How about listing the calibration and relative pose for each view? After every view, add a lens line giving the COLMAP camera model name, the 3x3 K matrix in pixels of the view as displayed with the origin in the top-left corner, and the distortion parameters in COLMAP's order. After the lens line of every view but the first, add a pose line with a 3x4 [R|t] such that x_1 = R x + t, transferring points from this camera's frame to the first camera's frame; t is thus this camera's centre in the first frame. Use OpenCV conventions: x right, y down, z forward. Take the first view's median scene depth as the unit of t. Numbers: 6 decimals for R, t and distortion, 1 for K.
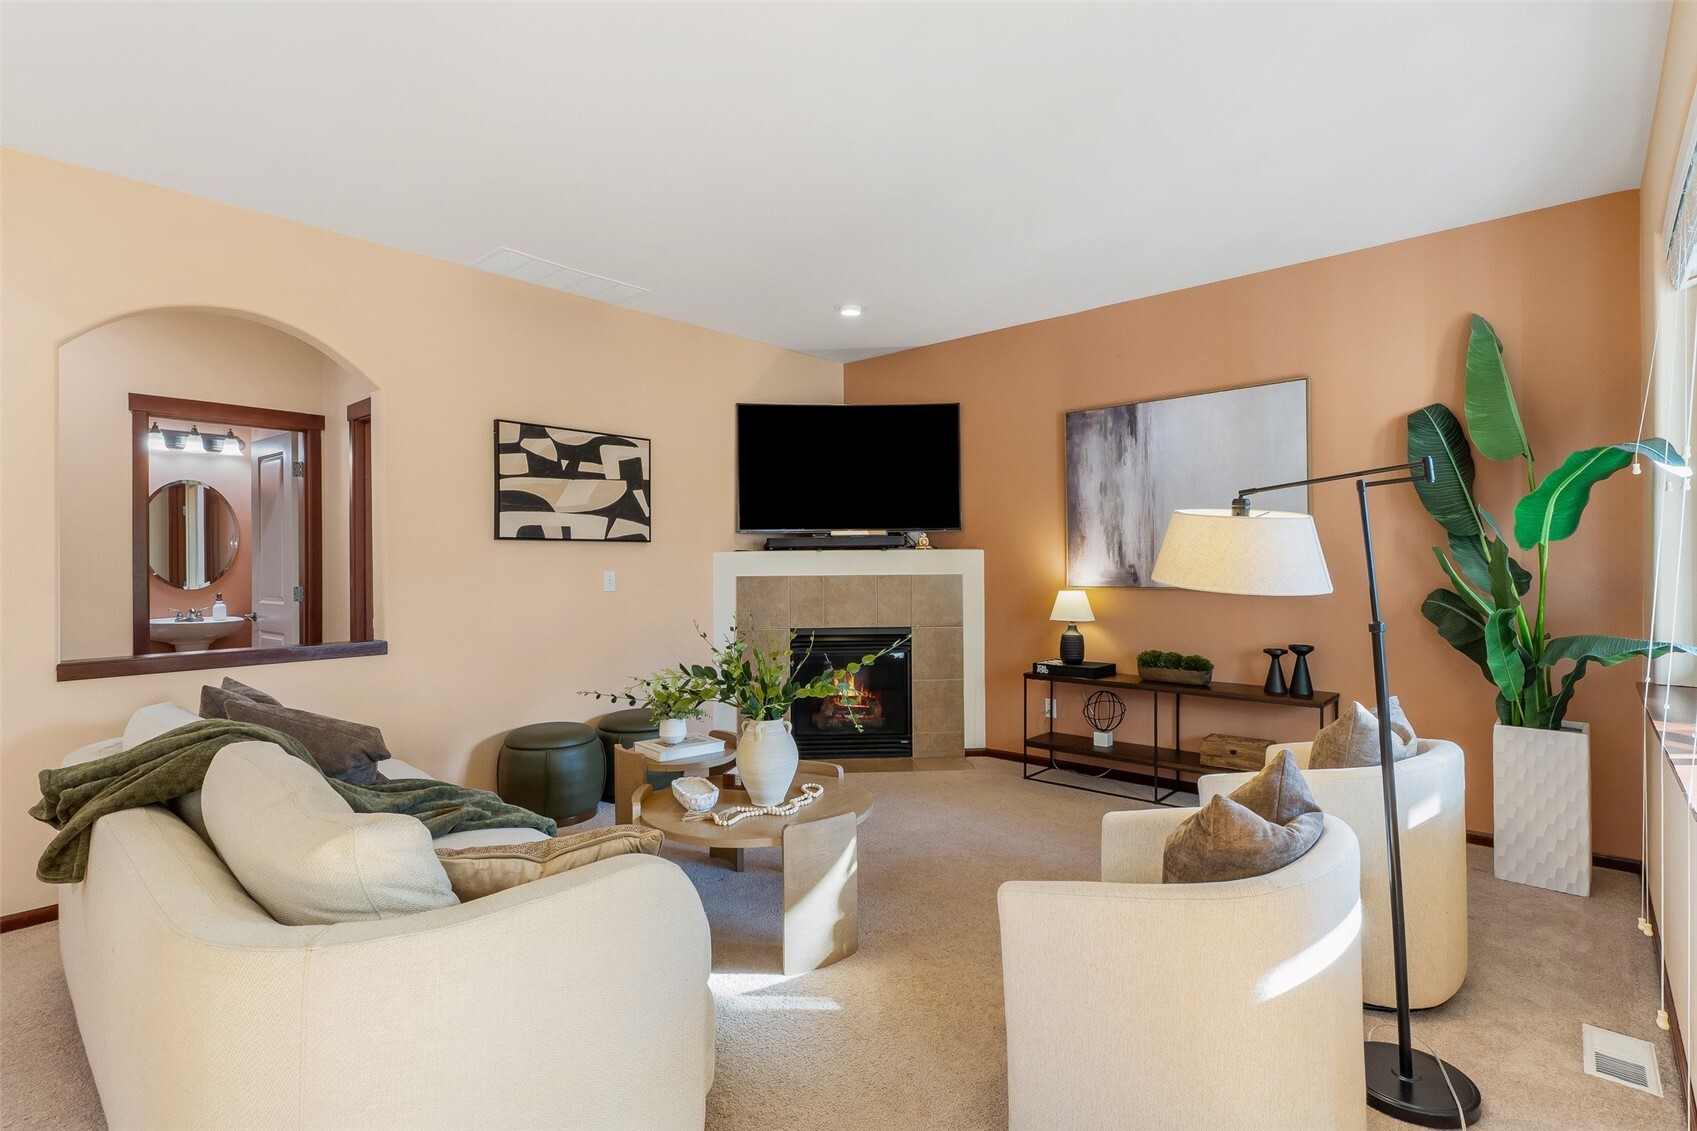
lens RADIAL K [[812.2, 0, 833.2], [0, 812.2, 560.7], [0, 0, 1]] dist [0.001136, 0.000301]
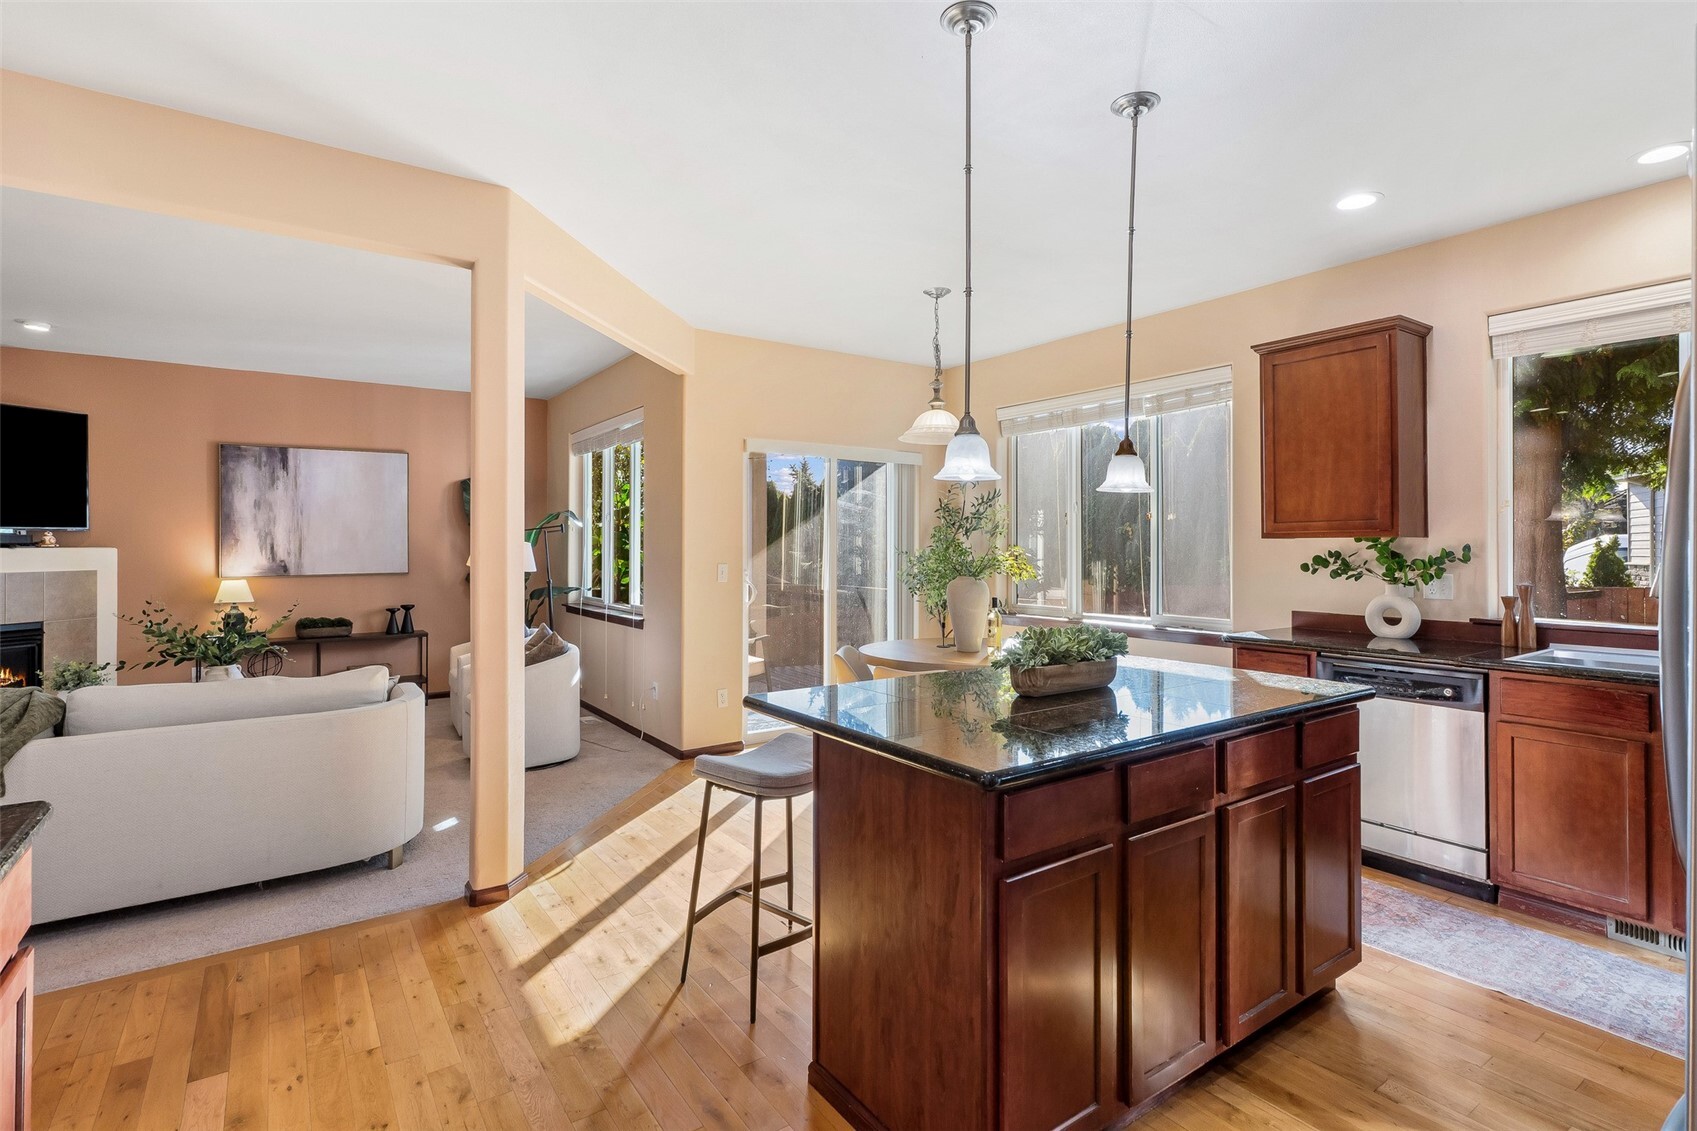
lens RADIAL K [[812.2, 0, 874.6], [0, 812.2, 537.6], [0, 0, 1]] dist [0.001136, 0.000301]
pose [[0.224141, 0.018778, 0.974376, -0.779777], [0.001900, 0.999804, -0.019705, -0.004180], [-0.974555, 0.006268, 0.224062, -0.326260]]
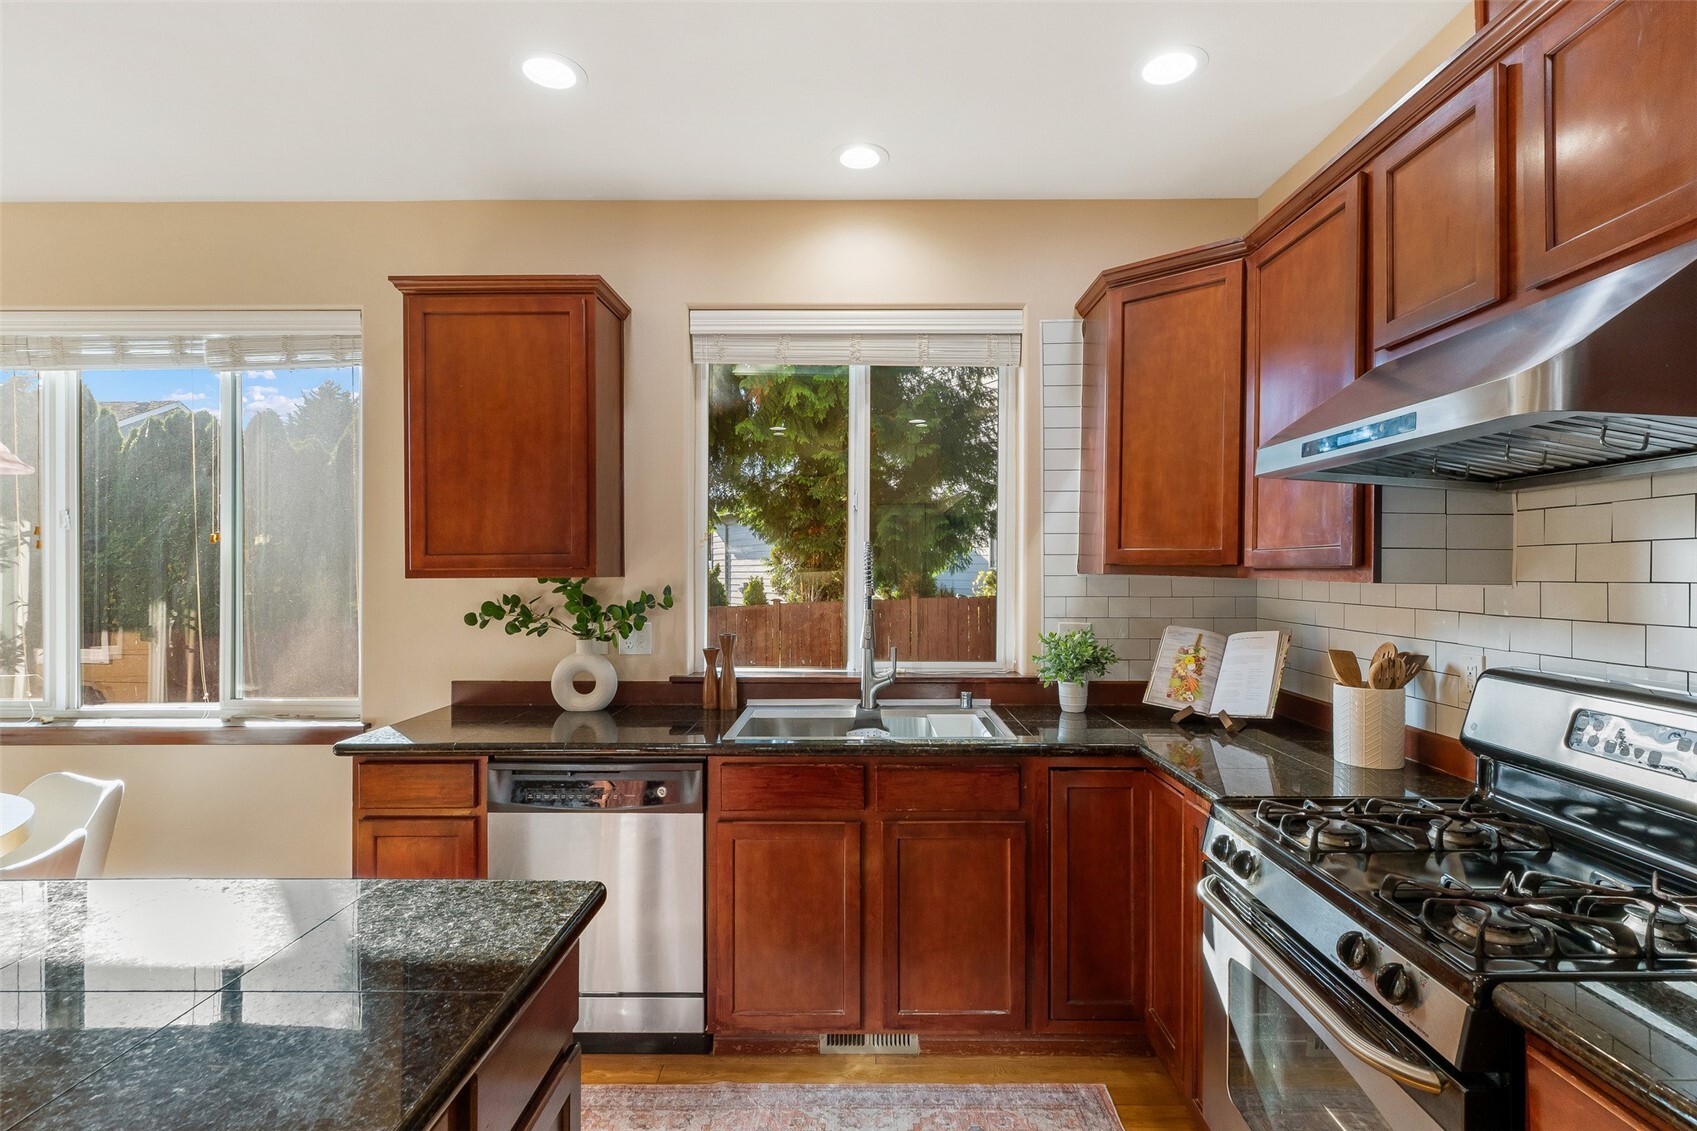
lens RADIAL K [[812.2, 0, 863.7], [0, 812.2, 569.0], [0, 0, 1]] dist [0.001136, 0.000301]
pose [[-0.655912, 0.008937, 0.754785, -0.471806], [0.009714, 0.999947, -0.003399, -0.021201], [-0.754775, 0.005102, -0.655964, -0.405970]]
